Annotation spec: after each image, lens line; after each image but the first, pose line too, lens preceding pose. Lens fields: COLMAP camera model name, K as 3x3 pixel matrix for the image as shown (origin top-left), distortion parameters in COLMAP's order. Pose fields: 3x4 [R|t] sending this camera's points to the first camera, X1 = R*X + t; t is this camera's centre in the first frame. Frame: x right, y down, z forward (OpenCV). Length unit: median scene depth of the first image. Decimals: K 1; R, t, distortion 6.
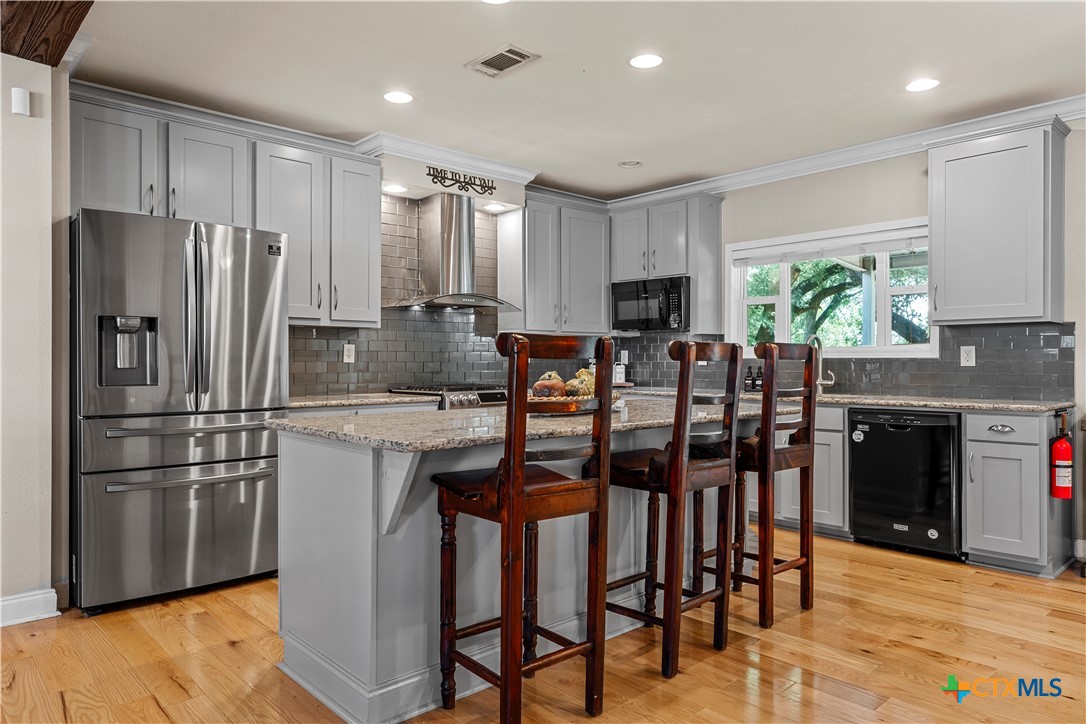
lens RADIAL K [[722.4, 0, 541.6], [0, 722.4, 363.5], [0, 0, 1]] dist [0.011955, 0.008791]
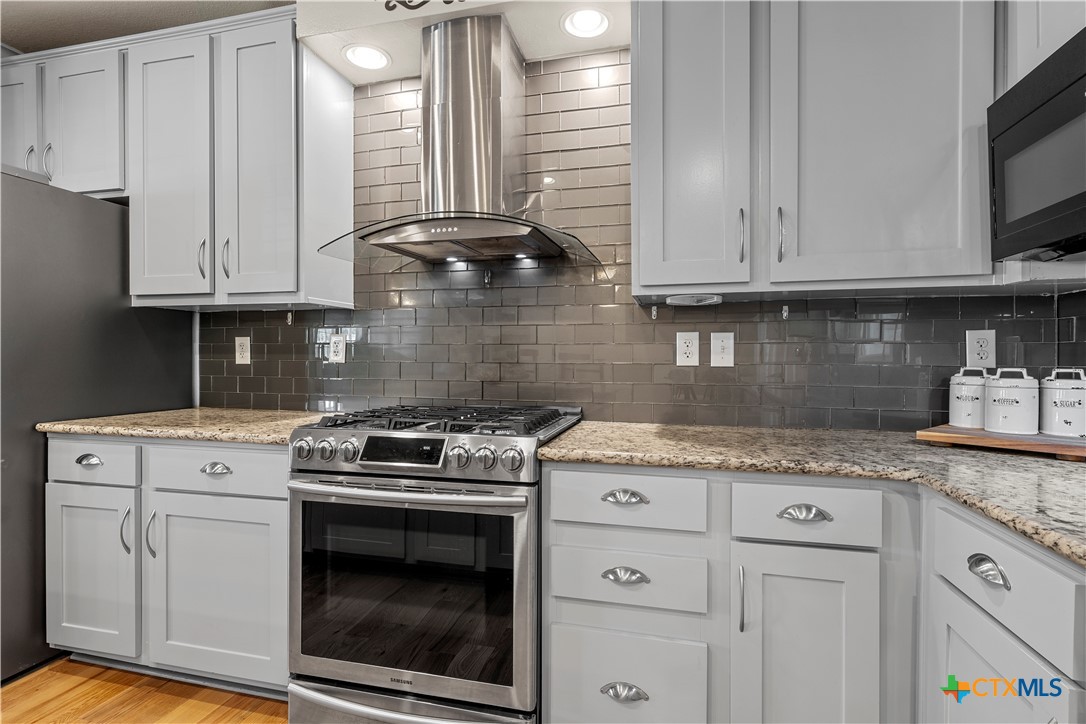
lens RADIAL K [[538.9, 0, 545.6], [0, 538.9, 368.4], [0, 0, 1]] dist [-0.003257, 0.000231]
pose [[0.536625, 0.015510, -0.843678, 0.278235], [-0.007889, 0.999880, 0.013364, -0.005111], [0.843784, -0.000516, 0.536683, 1.078368]]
